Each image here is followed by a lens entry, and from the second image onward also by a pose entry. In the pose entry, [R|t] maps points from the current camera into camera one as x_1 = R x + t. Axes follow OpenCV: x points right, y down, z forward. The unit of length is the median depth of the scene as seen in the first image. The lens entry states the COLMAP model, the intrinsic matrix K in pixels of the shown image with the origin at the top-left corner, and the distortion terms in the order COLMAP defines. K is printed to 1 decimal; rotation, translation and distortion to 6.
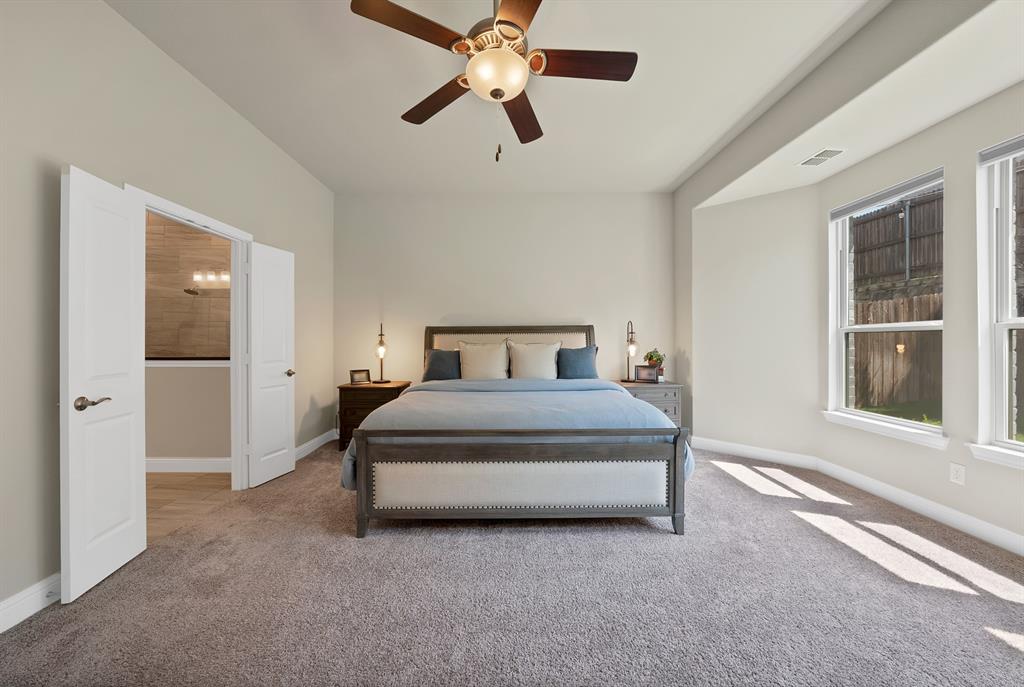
lens RADIAL K [[370.5, 0, 512.5], [0, 370.5, 339.0], [0, 0, 1]] dist [-0.029014, 0.005819]
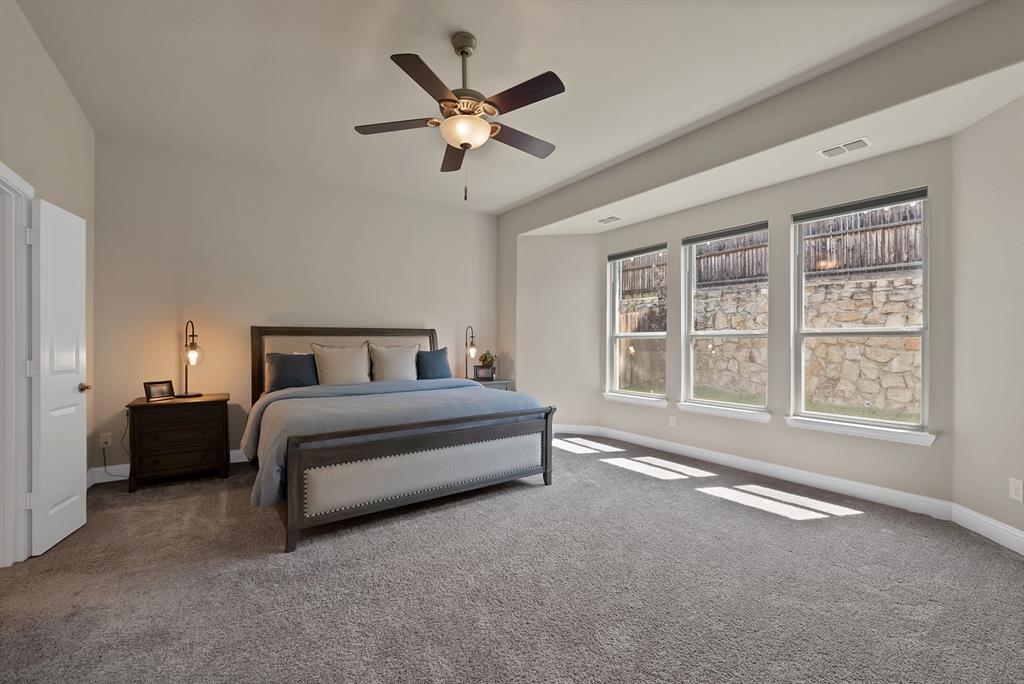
lens RADIAL K [[416.2, 0, 510.5], [0, 416.2, 341.3], [0, 0, 1]] dist [-0.026114, 0.009364]
pose [[0.818152, 0.005586, 0.574975, -0.390382], [-0.003574, 0.999983, -0.004630, 0.003321], [-0.574991, 0.001733, 0.818158, -0.132088]]
